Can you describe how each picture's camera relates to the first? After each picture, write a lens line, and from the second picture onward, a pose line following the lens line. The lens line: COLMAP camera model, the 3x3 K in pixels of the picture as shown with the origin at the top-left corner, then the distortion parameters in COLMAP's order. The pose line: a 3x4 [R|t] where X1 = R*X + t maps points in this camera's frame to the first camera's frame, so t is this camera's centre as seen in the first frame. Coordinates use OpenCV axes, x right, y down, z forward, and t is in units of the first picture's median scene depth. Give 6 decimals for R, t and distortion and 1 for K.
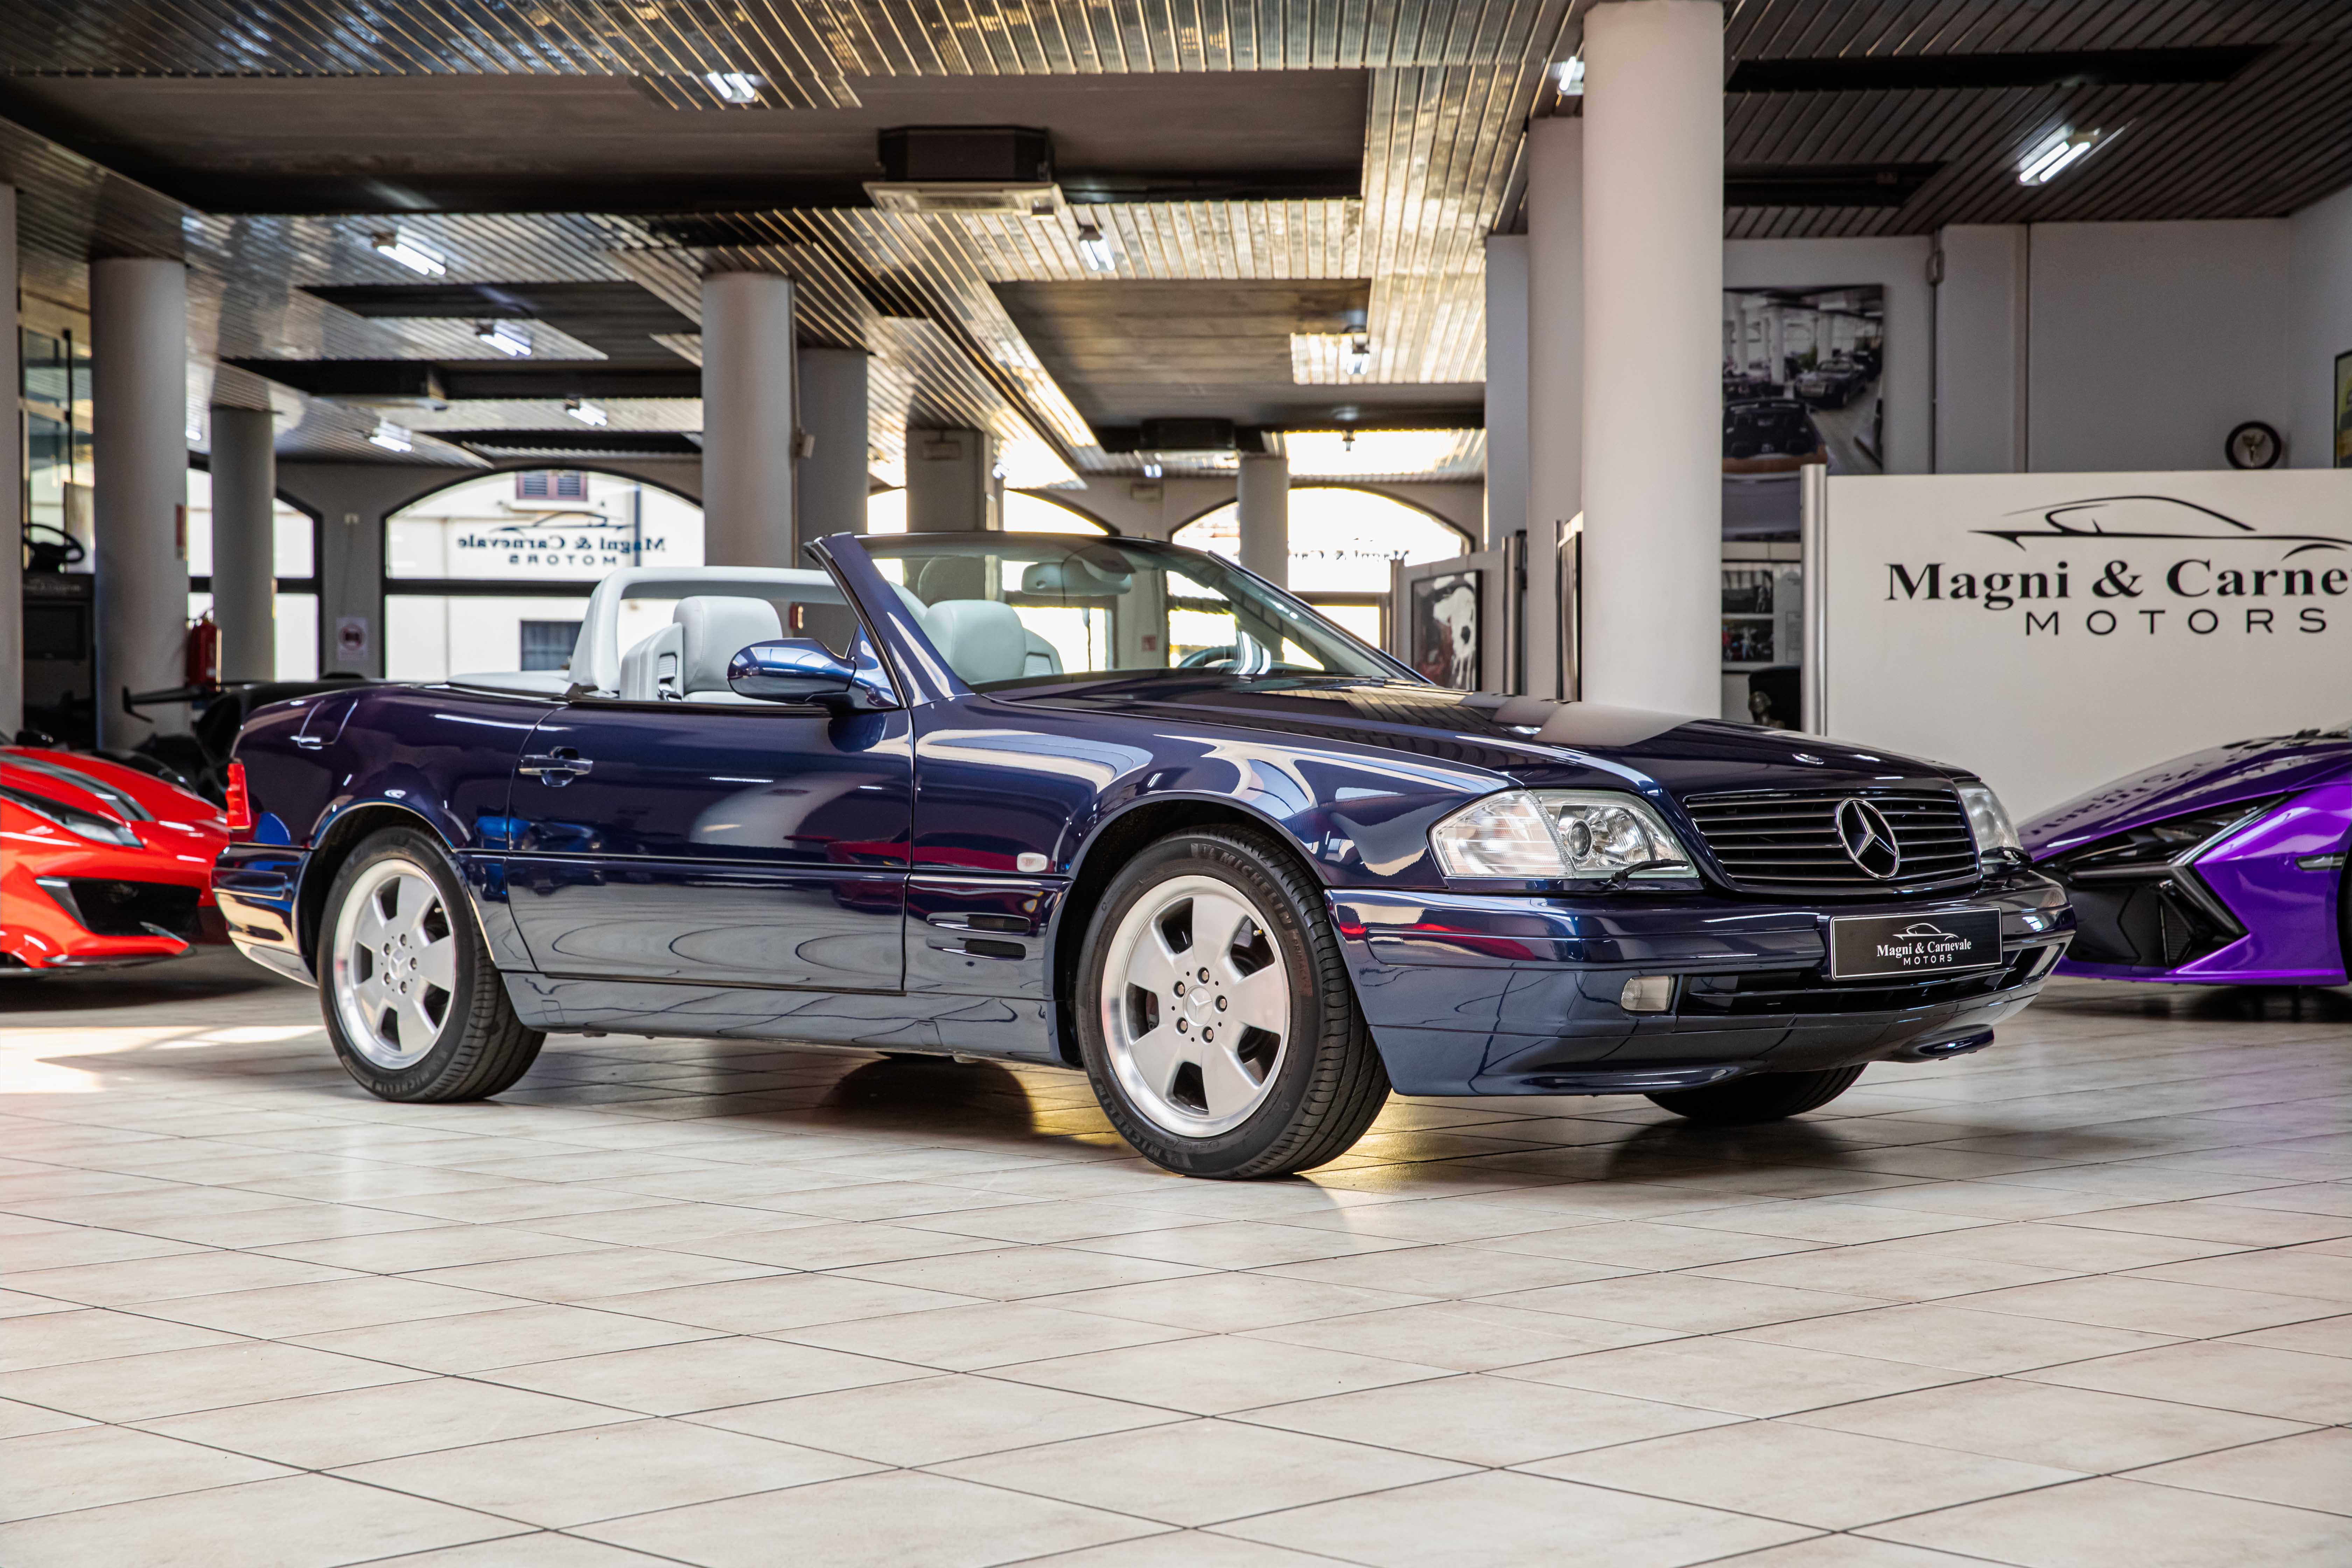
lens RADIAL K [[3814.3, 0, 1176.0], [0, 3814.3, 784.0], [0, 0, 1]] dist [0.162419, 0.034487]
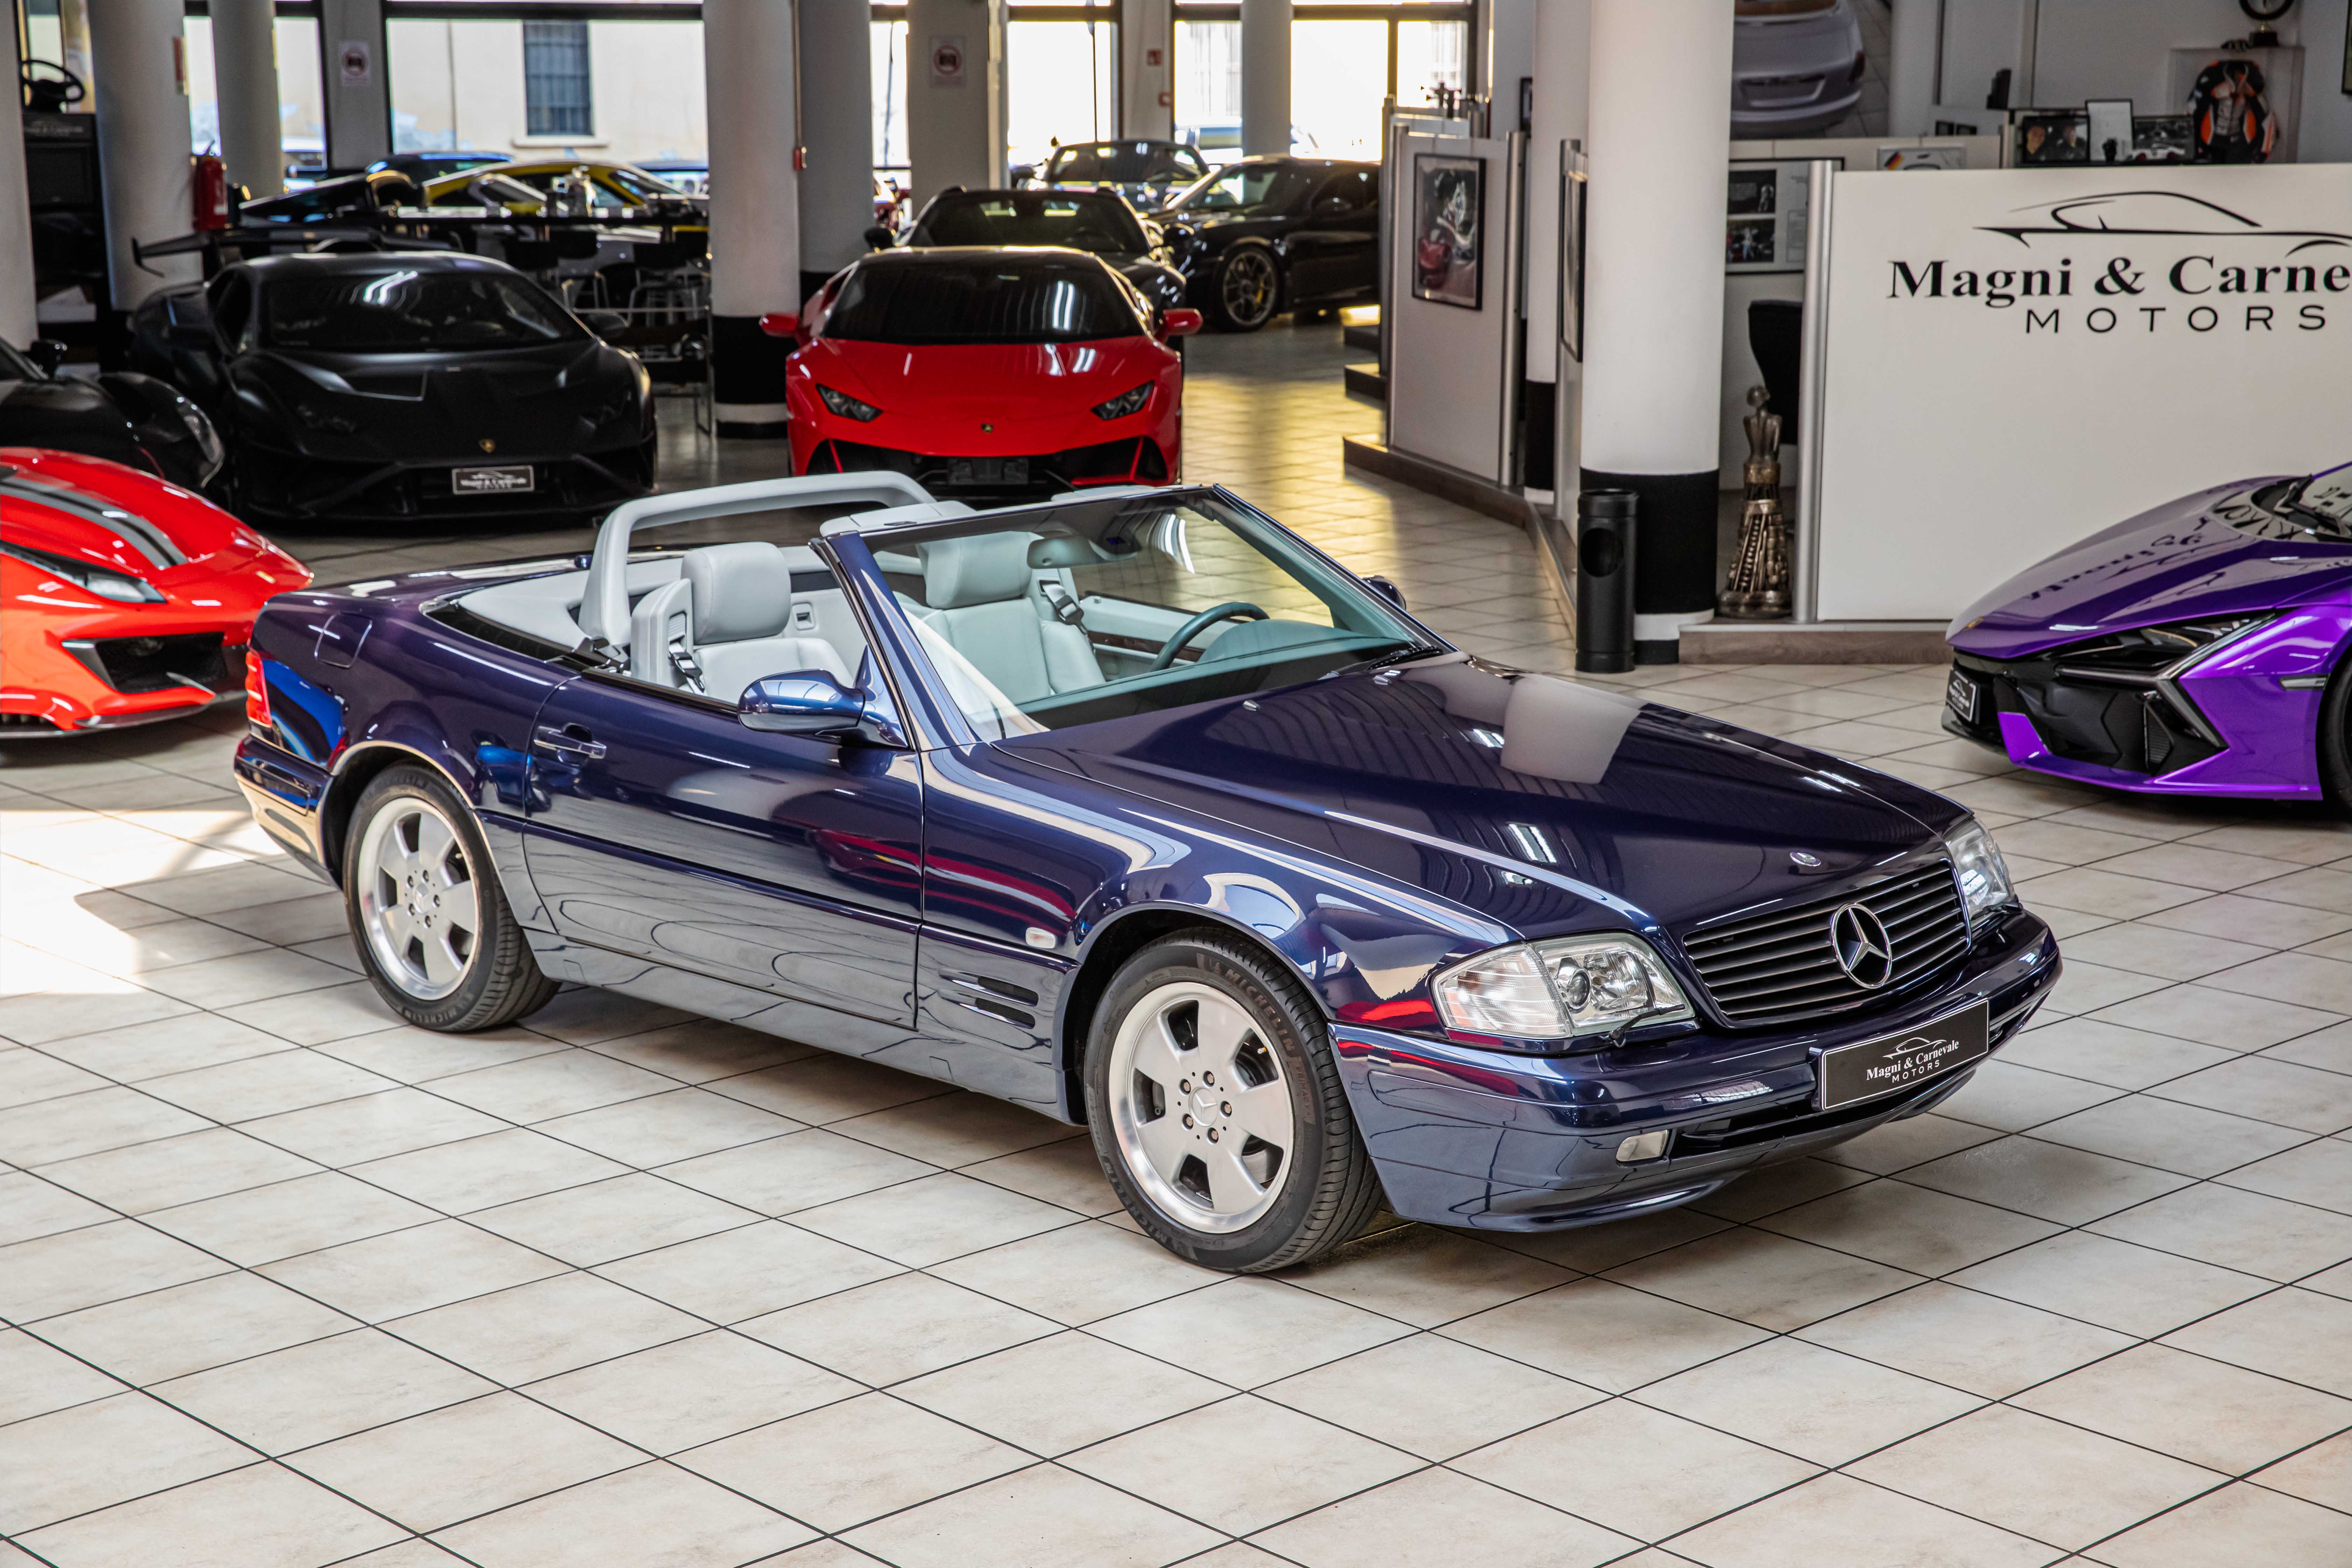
lens RADIAL K [[3695.8, 0, 1176.0], [0, 3695.8, 784.0], [0, 0, 1]] dist [0.139133, 0.126152]
pose [[1.000000, 0.000493, -0.000245, -0.000691], [-0.000437, 0.981305, 0.192457, -0.110657], [0.000335, -0.192457, 0.981305, 0.020523]]
